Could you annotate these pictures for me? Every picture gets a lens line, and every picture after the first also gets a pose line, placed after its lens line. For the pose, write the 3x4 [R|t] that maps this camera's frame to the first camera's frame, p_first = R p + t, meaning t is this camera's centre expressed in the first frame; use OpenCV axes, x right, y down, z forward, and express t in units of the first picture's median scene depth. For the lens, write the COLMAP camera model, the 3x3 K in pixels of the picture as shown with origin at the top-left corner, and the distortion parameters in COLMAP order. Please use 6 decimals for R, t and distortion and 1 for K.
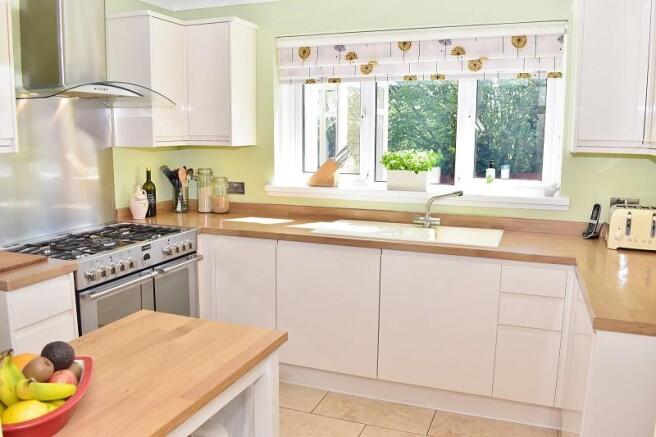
lens RADIAL K [[545.6, 0, 323.9], [0, 545.6, 218.5], [0, 0, 1]] dist [-0.092415, 0.008139]
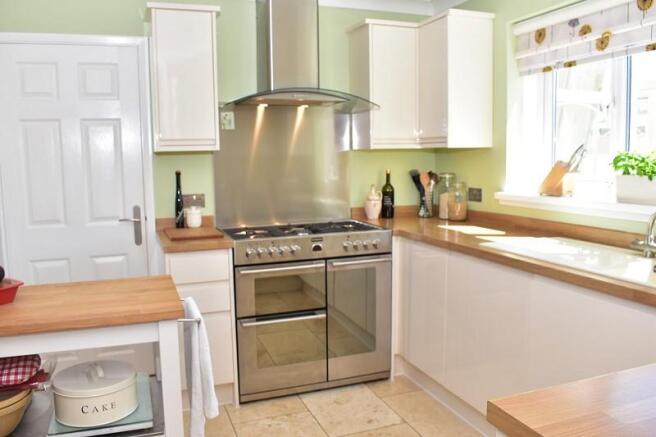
lens RADIAL K [[545.6, 0, 323.9], [0, 545.6, 218.5], [0, 0, 1]] dist [-0.092415, 0.008139]
pose [[0.663736, 0.066786, -0.744980, 0.384282], [-0.097089, 0.995272, 0.002723, 0.006261], [0.741639, 0.070522, 0.667082, 0.225677]]
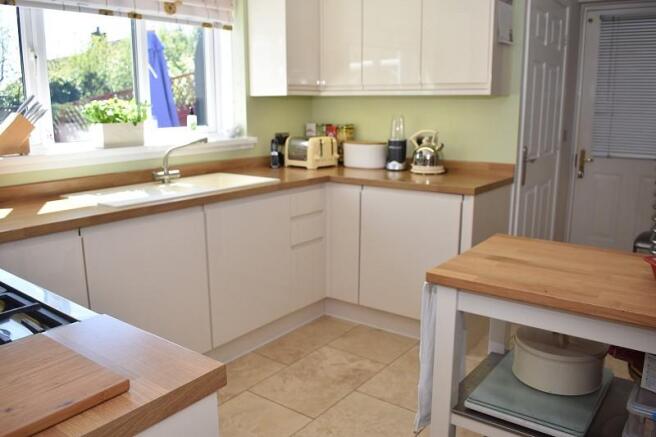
lens RADIAL K [[545.6, 0, 323.9], [0, 545.6, 218.5], [0, 0, 1]] dist [-0.092415, 0.008139]
pose [[0.266126, -0.201622, 0.942616, -0.564921], [0.153508, 0.974265, 0.165052, -0.031868], [-0.951636, 0.100775, 0.290228, 0.459269]]
